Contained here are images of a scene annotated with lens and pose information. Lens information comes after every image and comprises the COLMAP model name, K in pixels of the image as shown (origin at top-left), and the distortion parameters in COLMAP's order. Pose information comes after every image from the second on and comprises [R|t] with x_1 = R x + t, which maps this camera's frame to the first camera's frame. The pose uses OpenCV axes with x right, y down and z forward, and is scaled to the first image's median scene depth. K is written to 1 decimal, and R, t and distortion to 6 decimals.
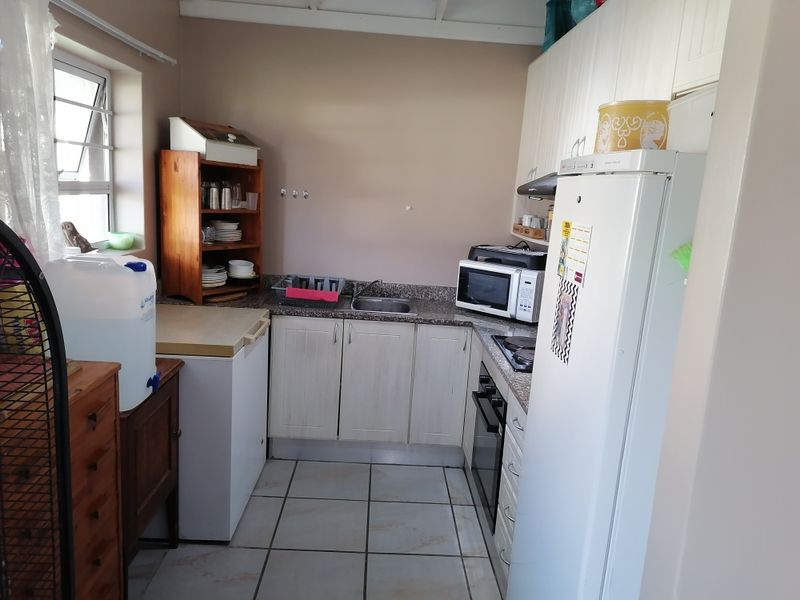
lens RADIAL K [[595.5, 0, 401.4], [0, 595.5, 324.5], [0, 0, 1]] dist [0.006201, 0.001615]
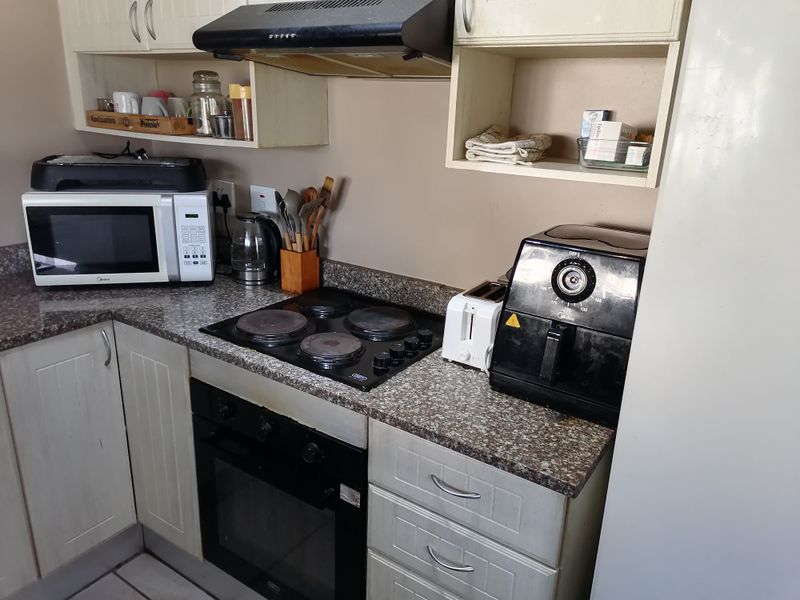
lens RADIAL K [[604.5, 0, 400.0], [0, 604.5, 300.0], [0, 0, 1]] dist [-0.000365, -0.009156]
pose [[0.596146, -0.308357, 0.741300, -0.119009], [0.185912, 0.951229, 0.246172, -0.096600], [-0.781055, -0.008938, 0.624399, 0.476311]]
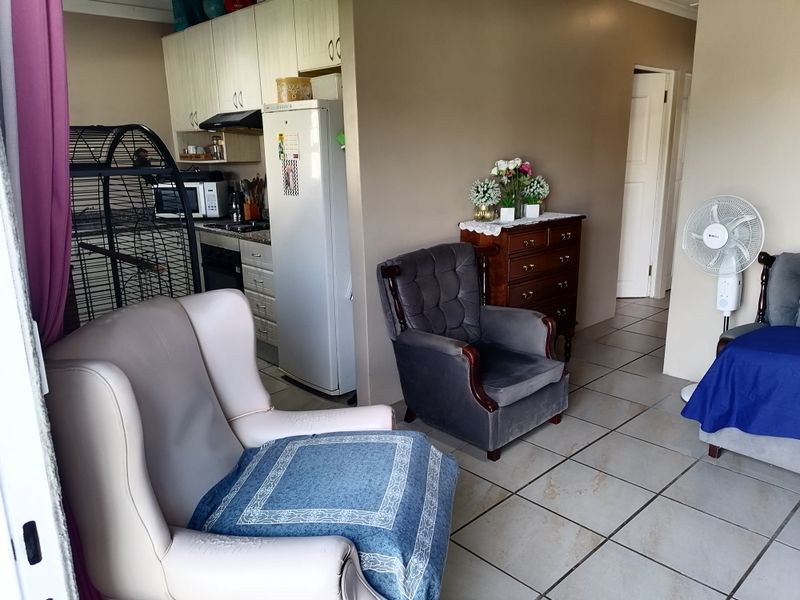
lens RADIAL K [[604.5, 0, 400.0], [0, 604.5, 300.0], [0, 0, 1]] dist [-0.000365, -0.009156]
pose [[0.754362, -0.251429, 0.606401, -0.402917], [0.221813, 0.967041, 0.125025, 0.107891], [-0.617849, 0.040194, 0.785269, -0.448637]]
